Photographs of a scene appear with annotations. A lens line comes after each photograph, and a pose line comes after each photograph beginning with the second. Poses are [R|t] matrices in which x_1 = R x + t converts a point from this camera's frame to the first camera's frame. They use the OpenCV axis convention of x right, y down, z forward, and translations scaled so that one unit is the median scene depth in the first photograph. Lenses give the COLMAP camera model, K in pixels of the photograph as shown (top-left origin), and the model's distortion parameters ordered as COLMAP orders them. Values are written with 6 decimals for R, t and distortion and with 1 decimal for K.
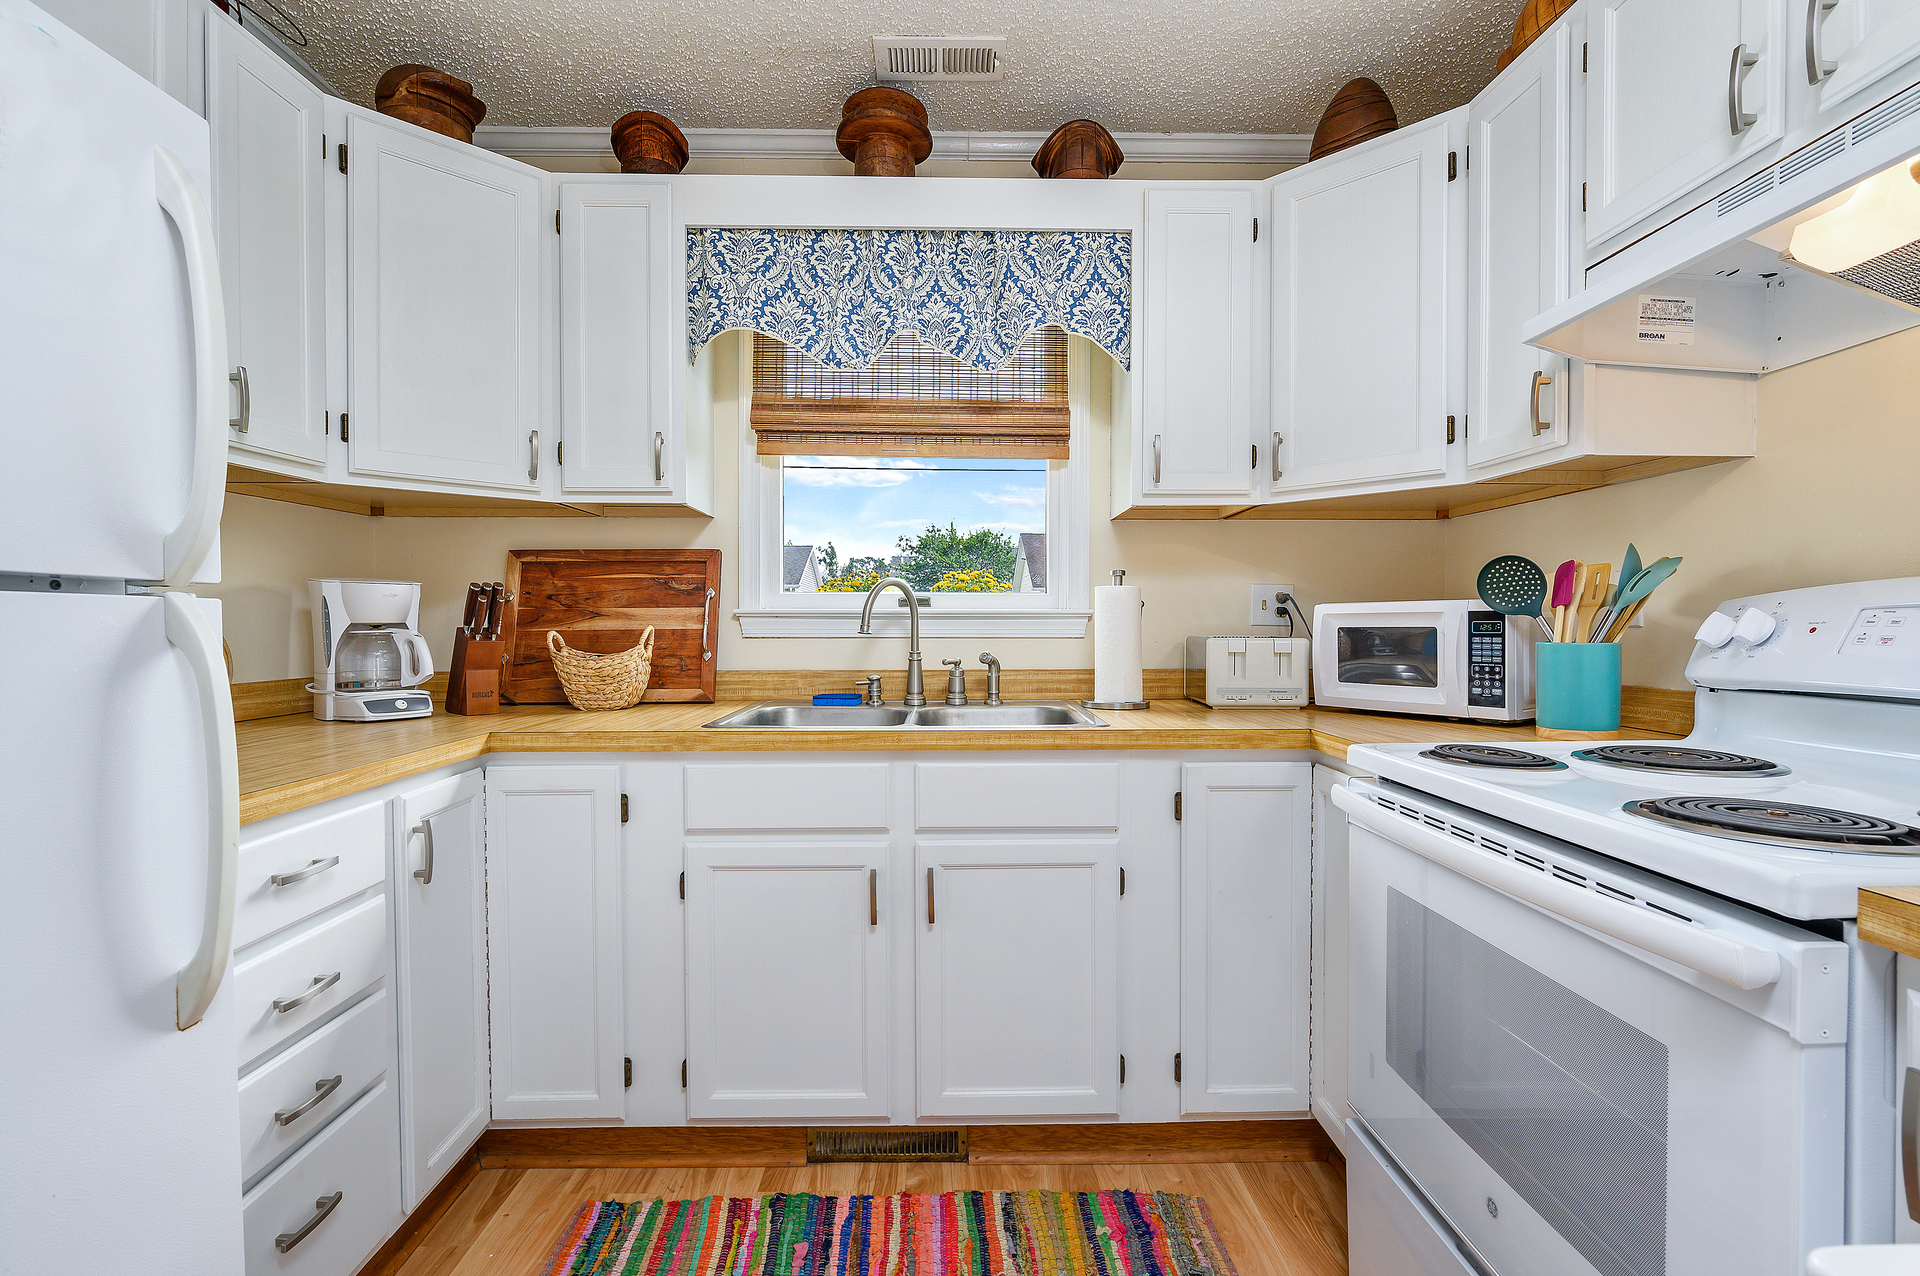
lens RADIAL K [[865.4, 0, 958.4], [0, 865.4, 634.7], [0, 0, 1]] dist [-0.005055, -0.000260]
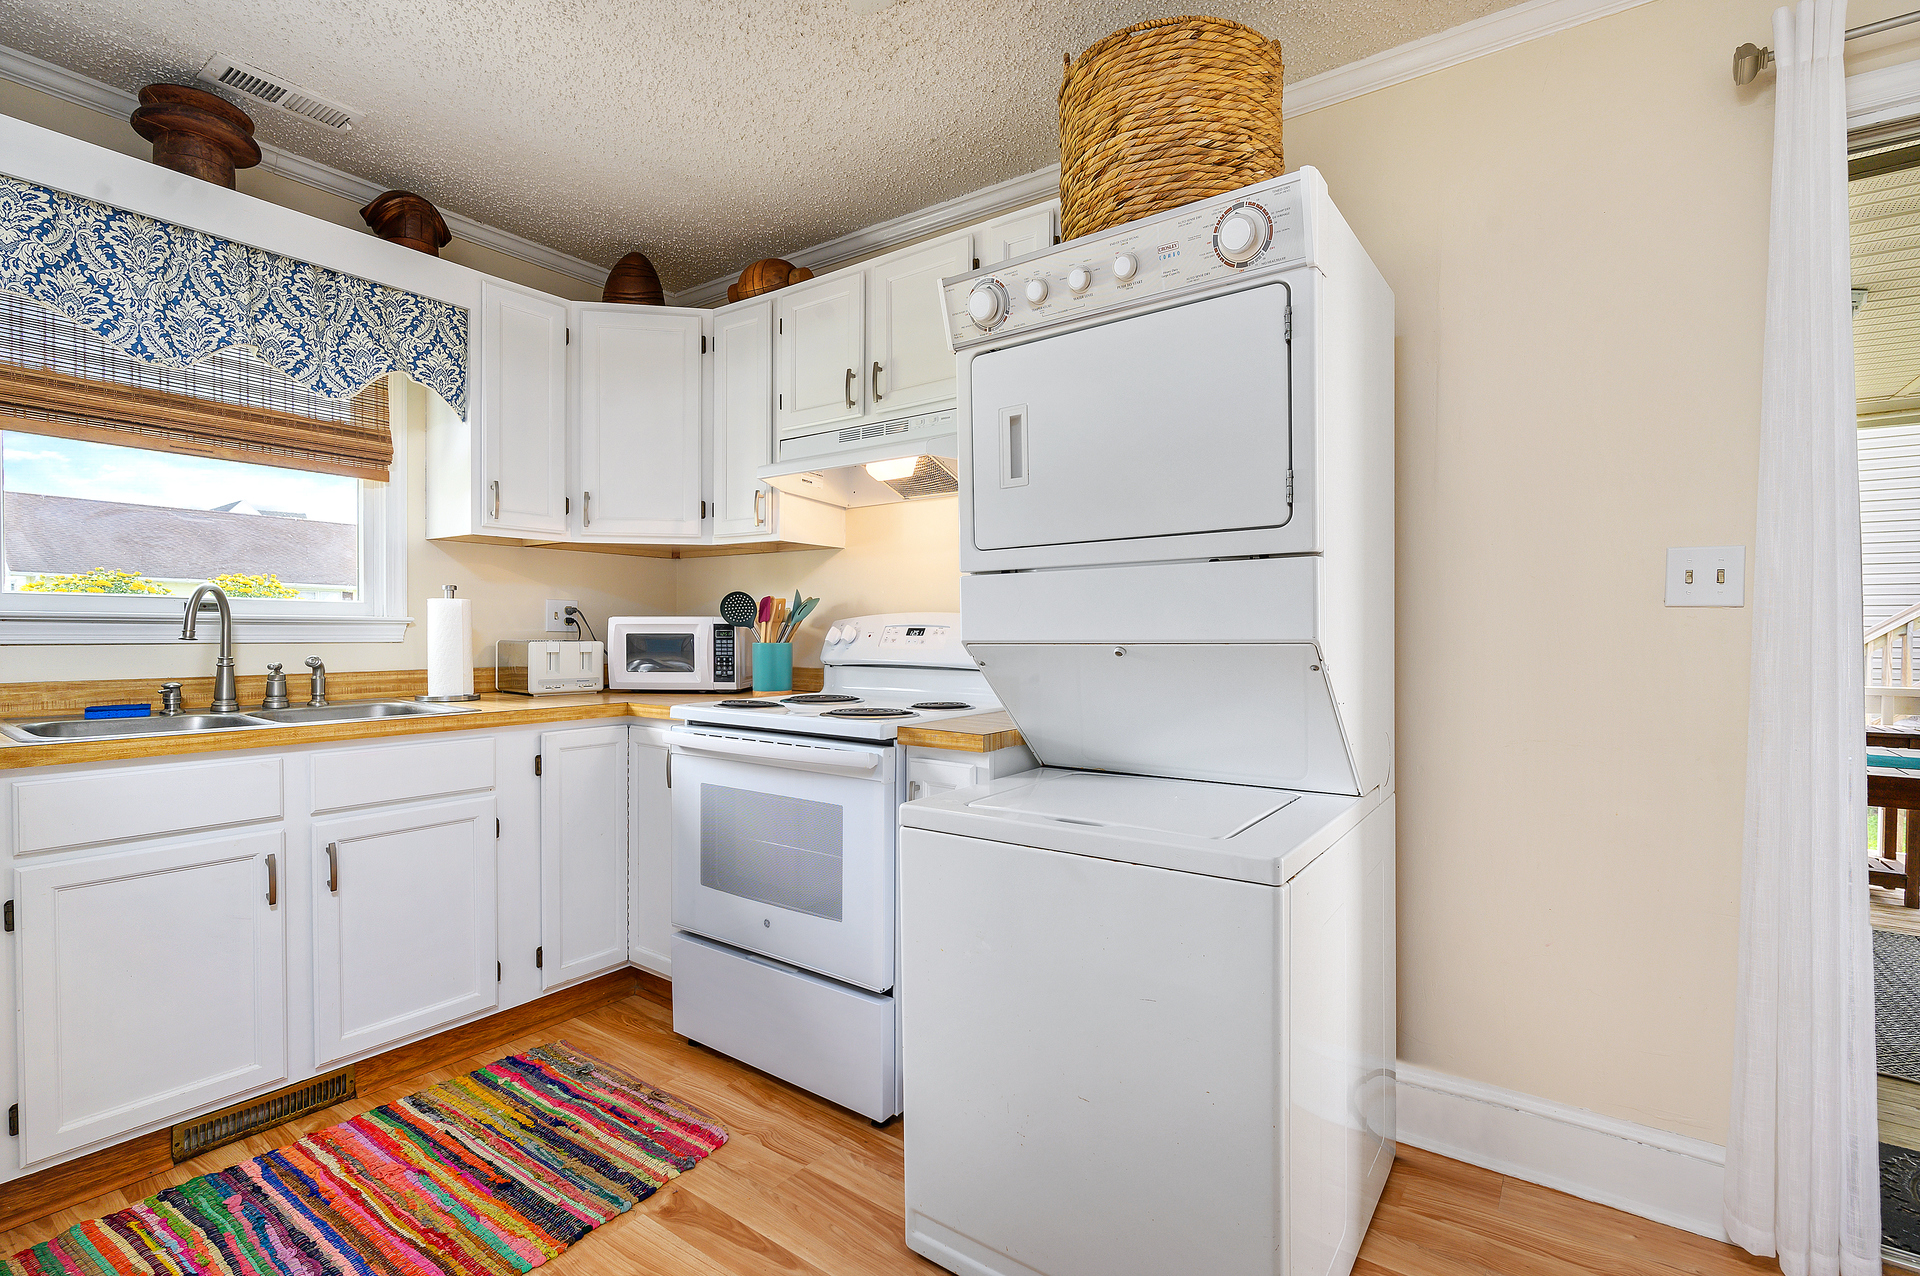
lens RADIAL K [[865.4, 0, 958.4], [0, 865.4, 634.7], [0, 0, 1]] dist [-0.005055, -0.000260]
pose [[0.599447, -0.000261, 0.800415, -0.406276], [0.003714, 0.999990, -0.002456, -0.001210], [-0.800406, 0.004445, 0.599442, -0.319554]]
